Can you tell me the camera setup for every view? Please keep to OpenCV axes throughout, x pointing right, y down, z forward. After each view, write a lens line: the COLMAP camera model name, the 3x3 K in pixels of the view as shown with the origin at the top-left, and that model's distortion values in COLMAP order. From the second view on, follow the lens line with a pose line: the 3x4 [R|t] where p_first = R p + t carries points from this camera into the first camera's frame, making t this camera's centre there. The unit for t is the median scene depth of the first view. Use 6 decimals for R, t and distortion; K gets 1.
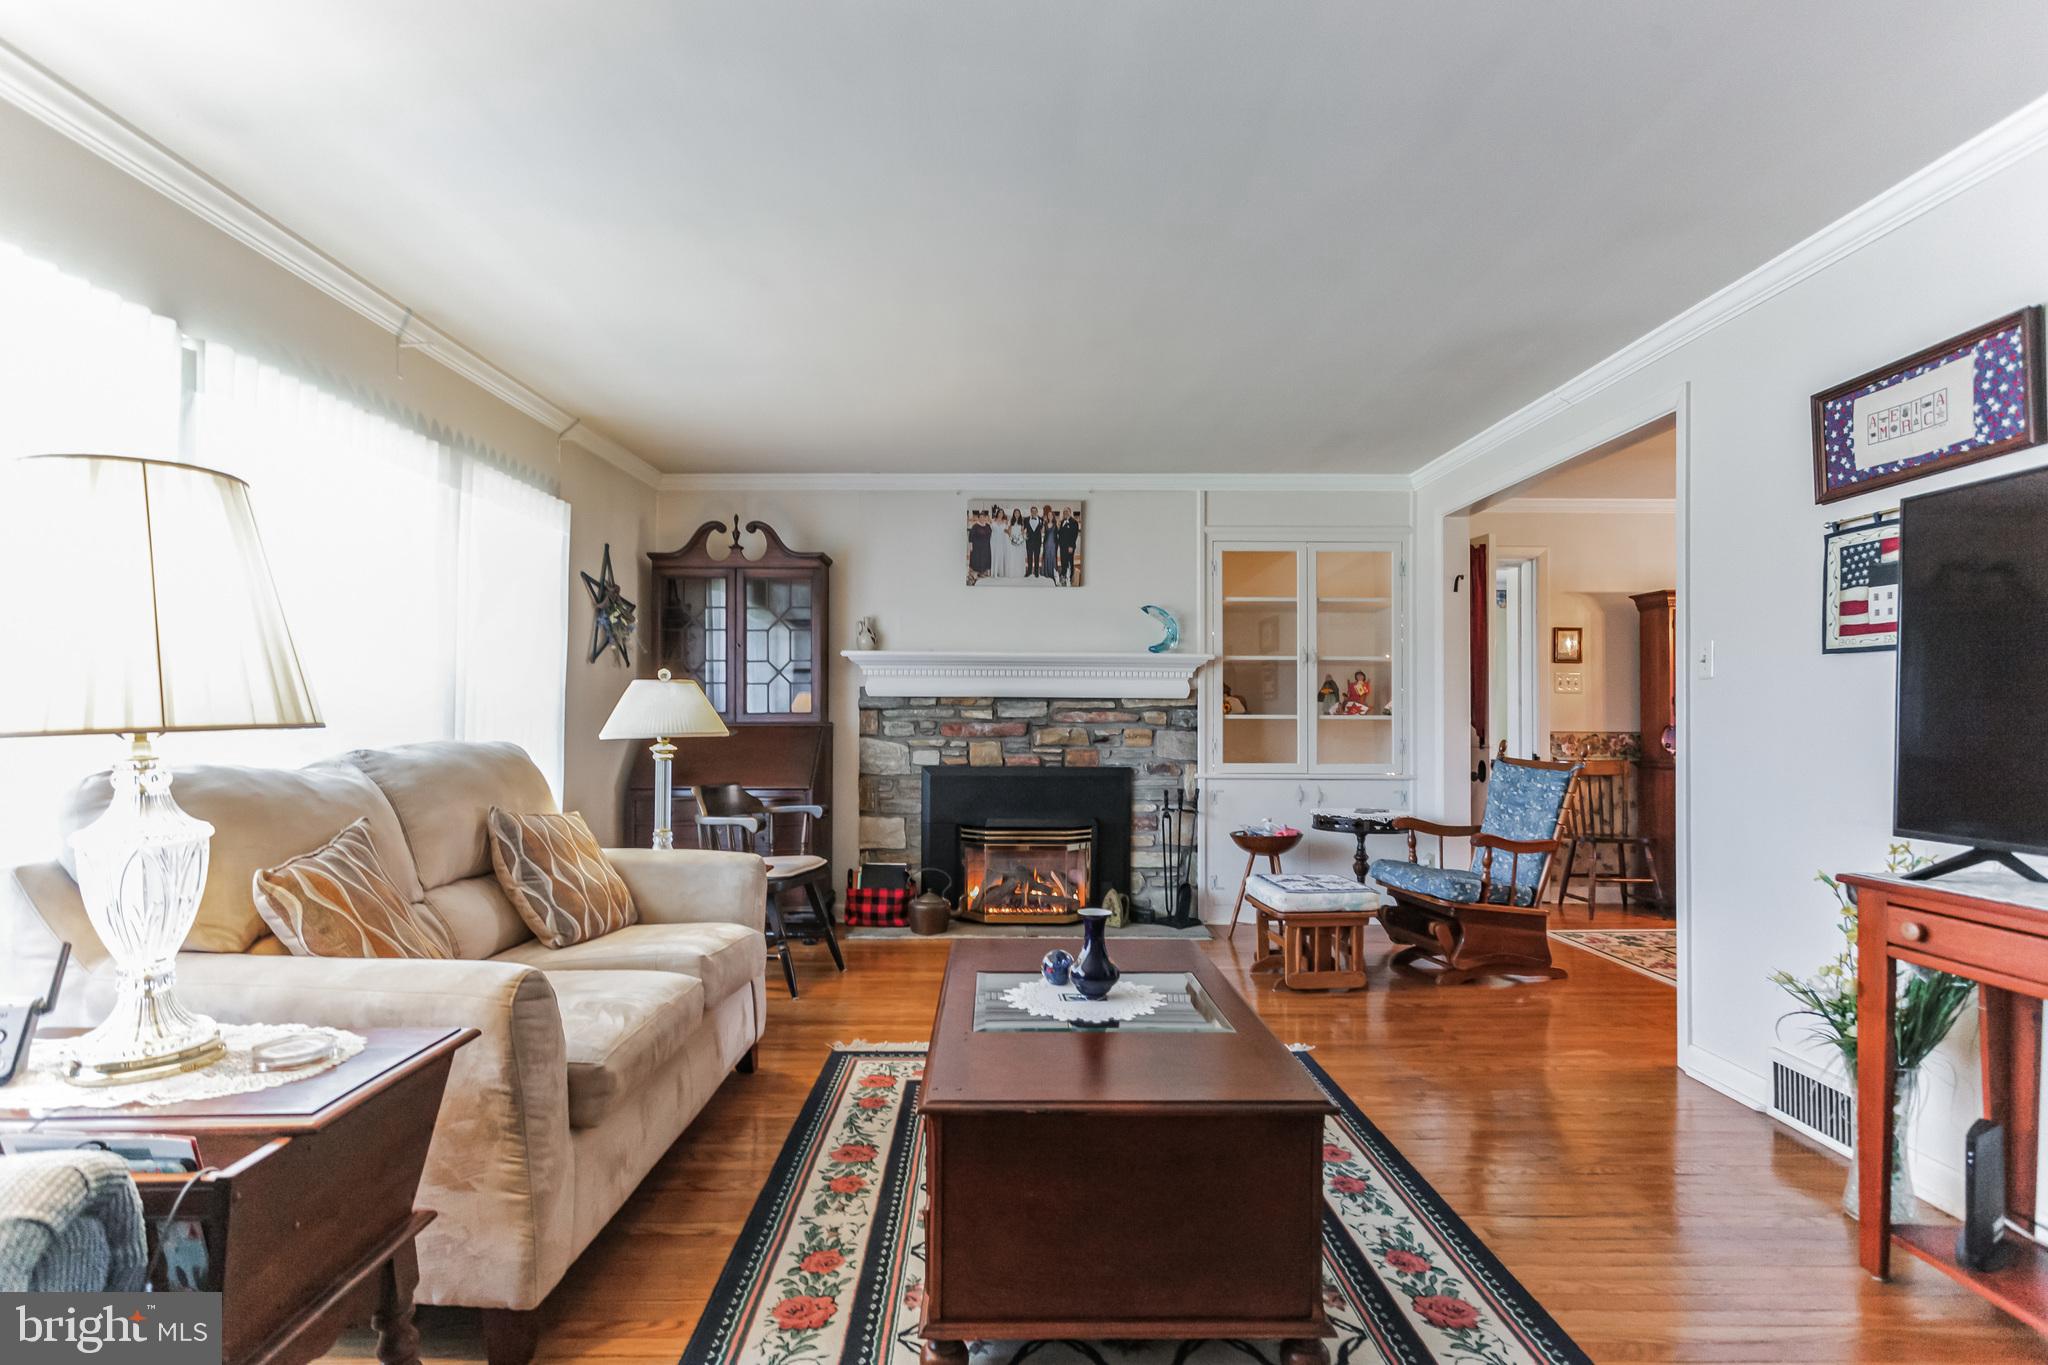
lens RADIAL K [[1023.3, 0, 1018.5], [0, 1023.3, 699.8], [0, 0, 1]] dist [-0.009423, 0.007398]
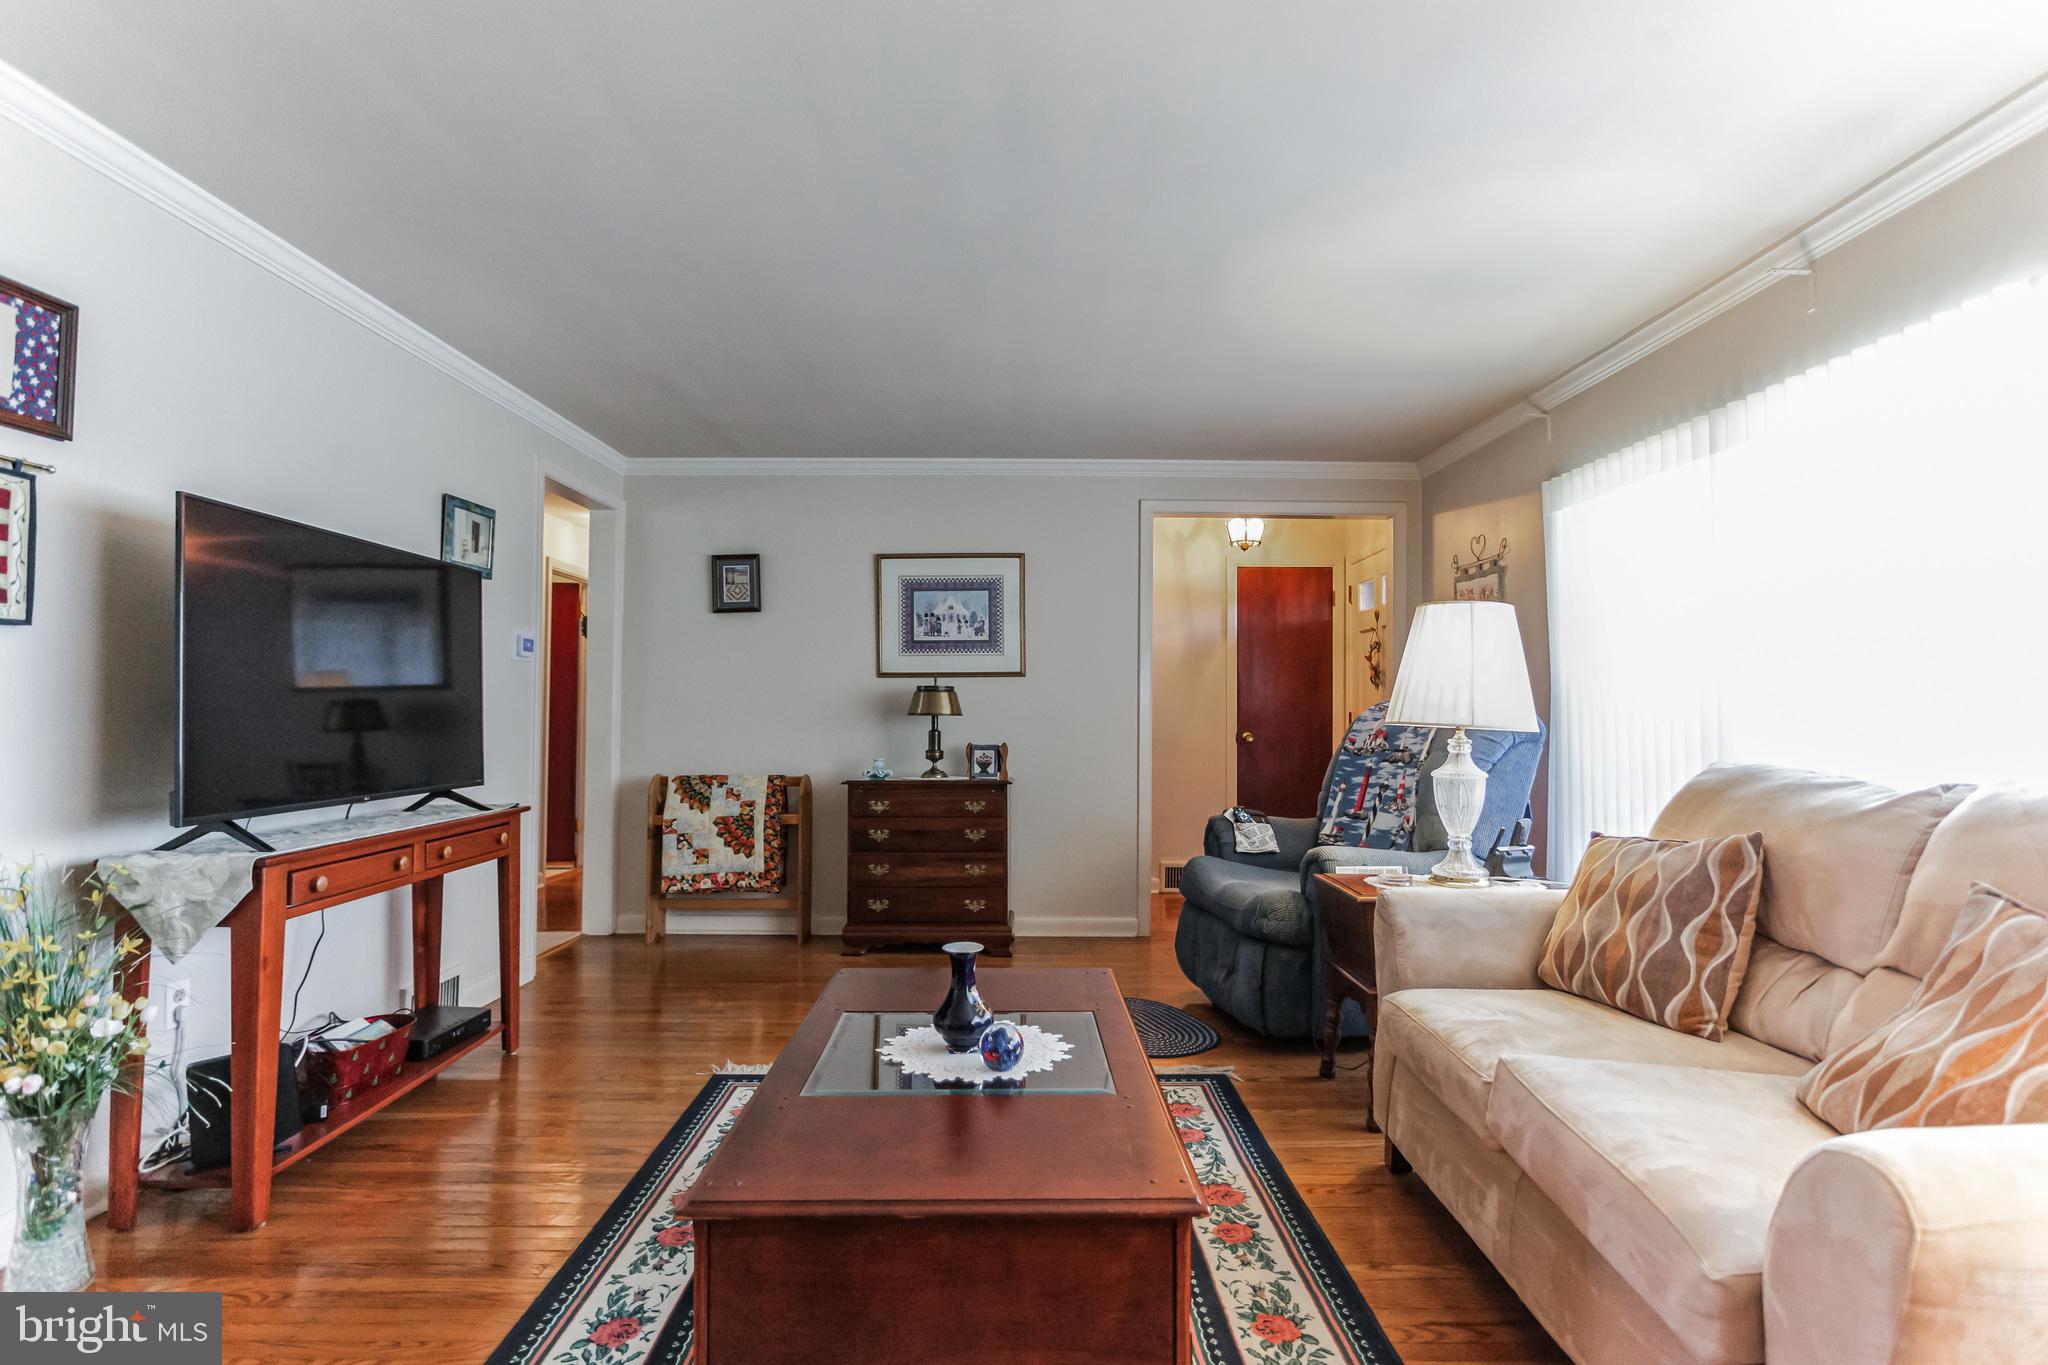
lens RADIAL K [[1023.3, 0, 1009.6], [0, 1023.3, 688.1], [0, 0, 1]] dist [-0.009423, 0.007398]
pose [[-0.999771, -0.011324, 0.018144, 0.013432], [-0.011921, 0.999379, -0.033171, 0.010697], [-0.017757, -0.033380, -0.999285, 0.990307]]
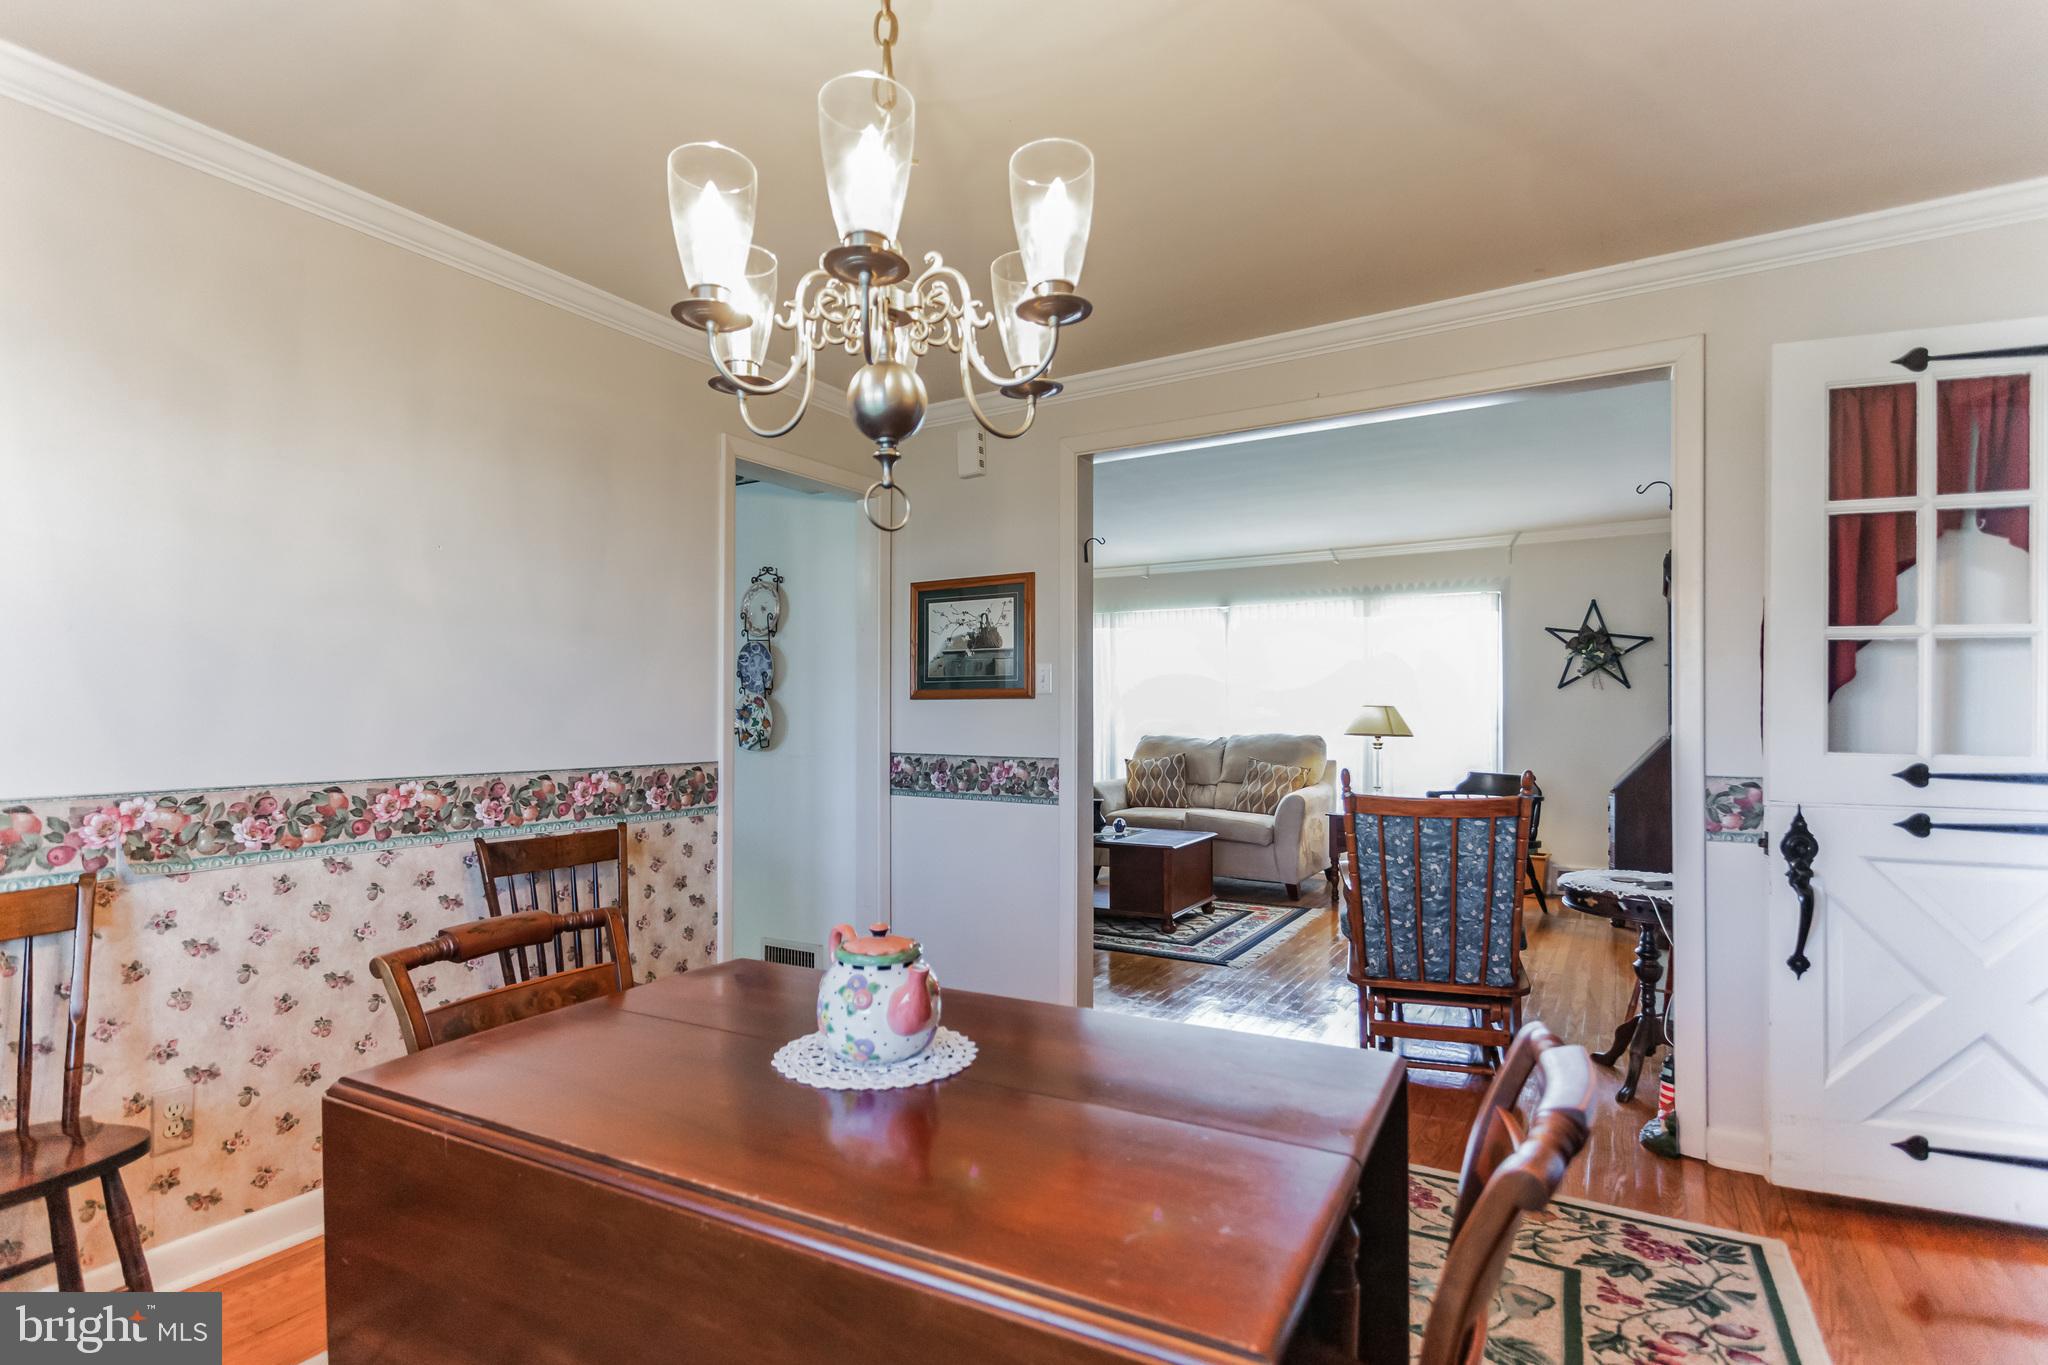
lens RADIAL K [[1023.3, 0, 1032.9], [0, 1023.3, 704.7], [0, 0, 1]] dist [-0.009423, 0.007398]
pose [[-0.512749, -0.010150, -0.858478, 1.285258], [0.008038, 0.999830, -0.016622, 0.003645], [0.858501, -0.015423, -0.512580, 1.172074]]
